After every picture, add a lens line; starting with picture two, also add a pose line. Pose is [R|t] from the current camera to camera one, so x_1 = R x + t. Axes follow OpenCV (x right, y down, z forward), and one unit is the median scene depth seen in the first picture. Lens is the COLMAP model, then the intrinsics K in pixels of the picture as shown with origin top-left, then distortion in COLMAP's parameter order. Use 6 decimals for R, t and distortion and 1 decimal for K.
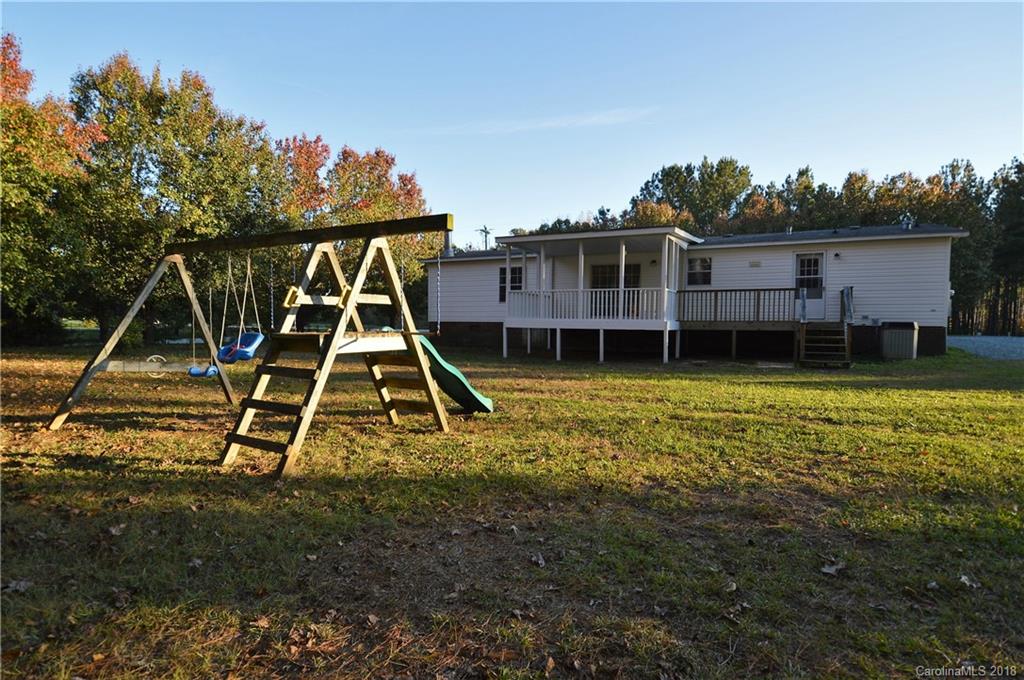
lens RADIAL K [[546.5, 0, 512.0], [0, 546.5, 340.0], [0, 0, 1]] dist [0.012236, -0.014980]
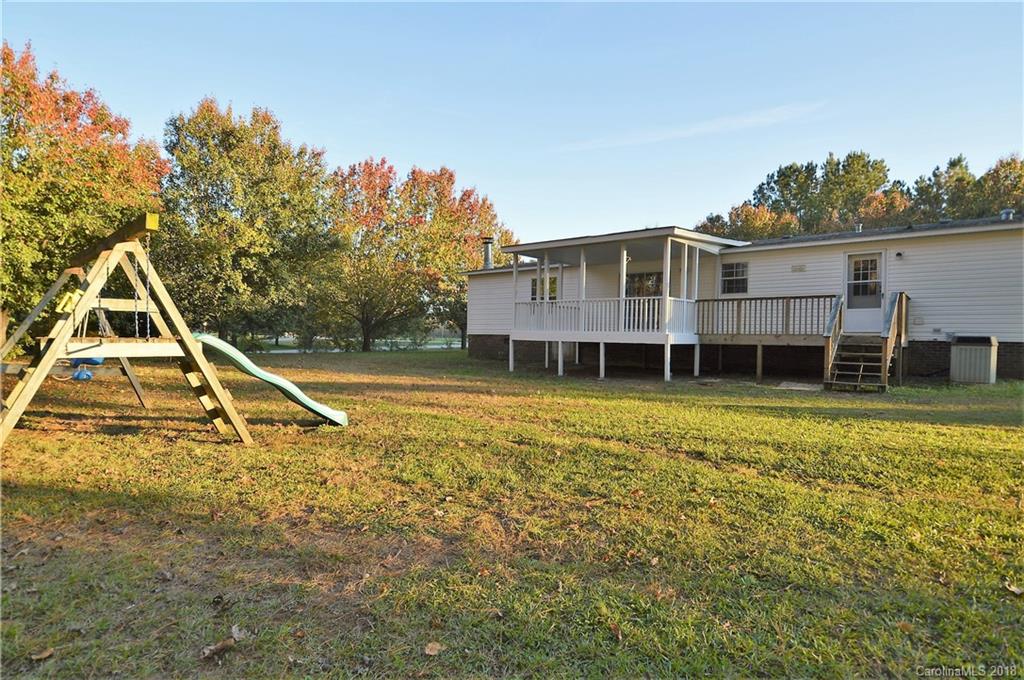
lens RADIAL K [[546.5, 0, 512.0], [0, 546.5, 340.0], [0, 0, 1]] dist [0.012236, -0.014980]
pose [[0.971098, 0.007648, -0.238560, 0.201796], [-0.014238, 0.999563, -0.025915, 0.001861], [0.238257, 0.028563, 0.970782, 0.062962]]
